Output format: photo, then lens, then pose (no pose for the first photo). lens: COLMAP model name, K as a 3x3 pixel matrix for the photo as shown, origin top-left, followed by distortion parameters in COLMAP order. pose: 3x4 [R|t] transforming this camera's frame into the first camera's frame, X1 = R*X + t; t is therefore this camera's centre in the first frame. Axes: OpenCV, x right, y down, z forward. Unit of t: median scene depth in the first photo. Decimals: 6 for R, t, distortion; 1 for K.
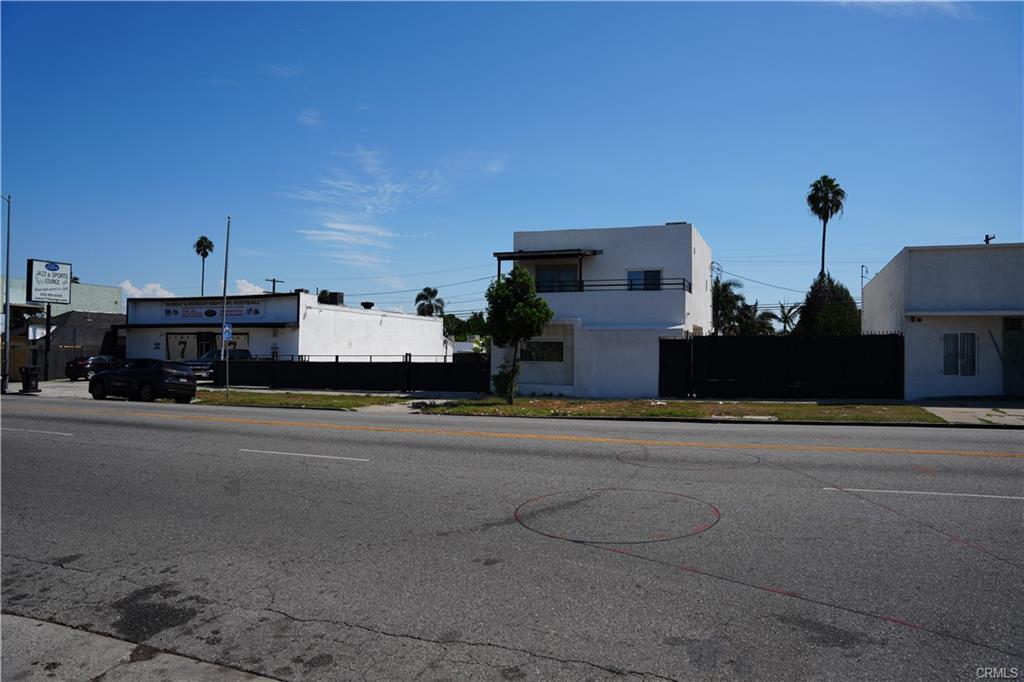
lens RADIAL K [[705.8, 0, 510.8], [0, 705.8, 335.0], [0, 0, 1]] dist [-0.177278, 0.128664]
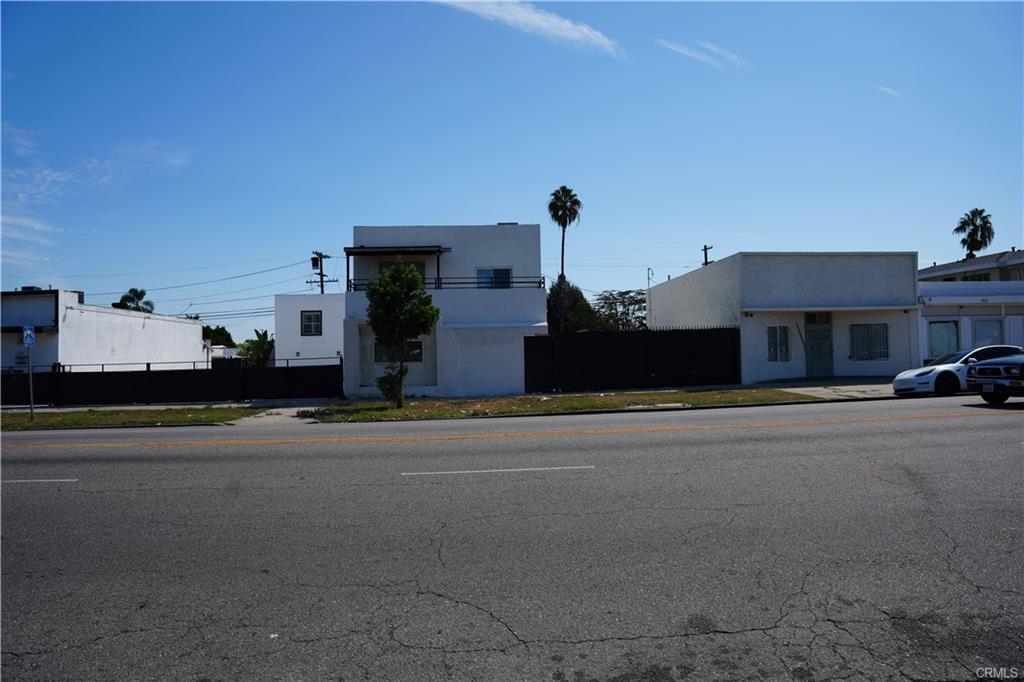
lens RADIAL K [[702.5, 0, 513.8], [0, 702.5, 337.4], [0, 0, 1]] dist [-0.179164, 0.131708]
pose [[0.905123, -0.017892, 0.424774, -0.215725], [0.017944, 0.999831, 0.003878, 0.003234], [-0.424772, 0.004112, 0.905291, 0.076469]]
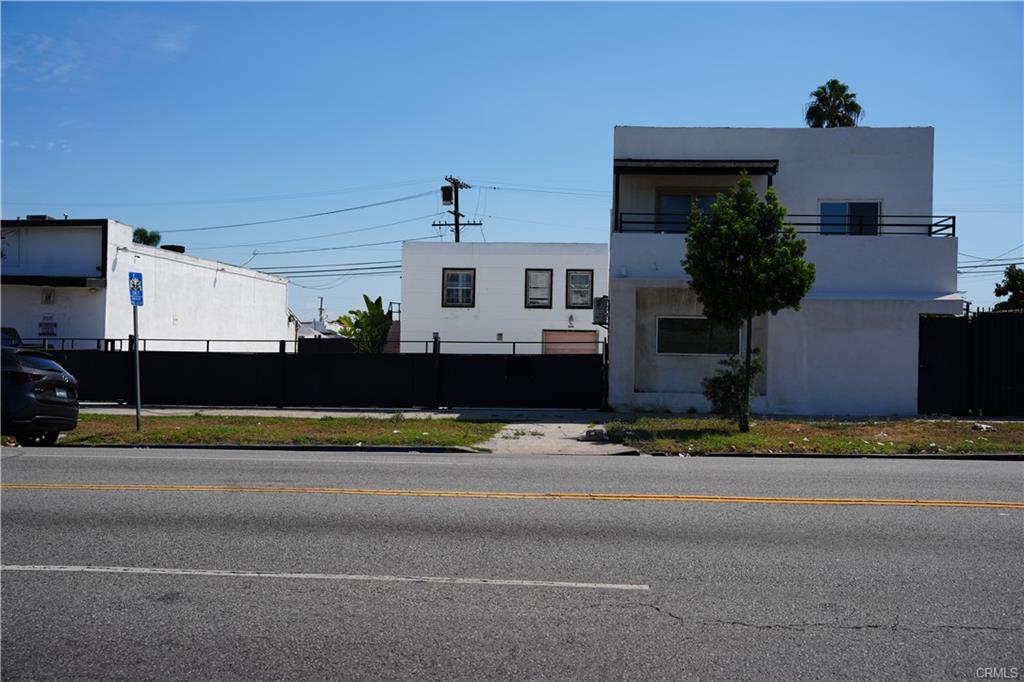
lens RADIAL K [[1060.0, 0, 512.0], [0, 1060.0, 341.0], [0, 0, 1]] dist [-0.049727, 0.168818]
pose [[0.958045, 0.008575, 0.286491, -0.345746], [-0.015865, 0.999606, 0.023135, 0.009963], [-0.286180, -0.026710, 0.957804, 0.220065]]
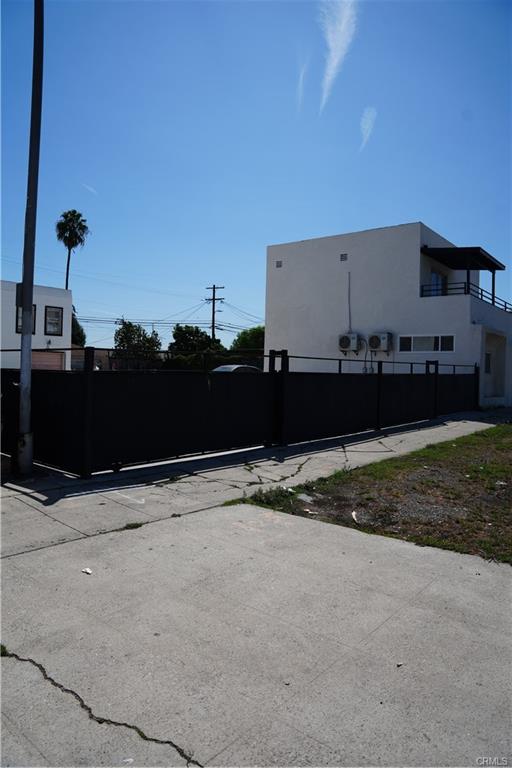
lens RADIAL K [[526.9, 0, 256.0], [0, 526.9, 384.0], [0, 0, 1]] dist [-0.179164, 0.131708]
pose [[0.297886, -0.022944, 0.954326, -0.709455], [-0.045064, 0.998259, 0.038067, 0.039642], [-0.953537, -0.054345, 0.296334, 1.081793]]
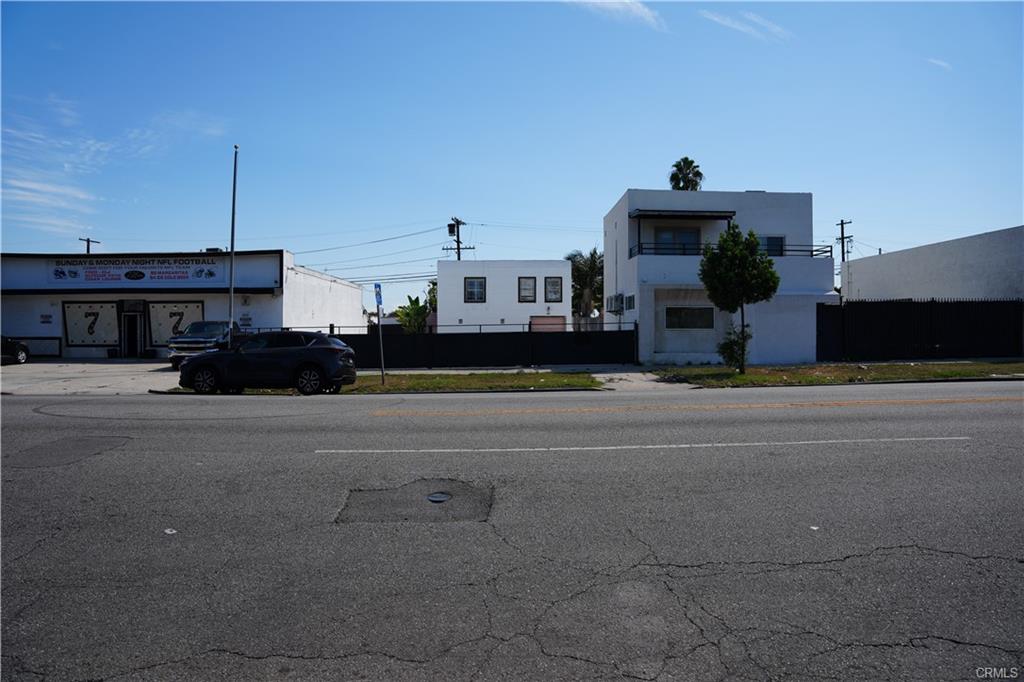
lens RADIAL K [[702.5, 0, 513.8], [0, 702.5, 337.4], [0, 0, 1]] dist [-0.179164, 0.131708]
pose [[0.924085, -0.017239, 0.381799, -0.524069], [0.001477, 0.999136, 0.041536, 0.010641], [-0.382185, -0.037819, 0.923312, 0.233942]]
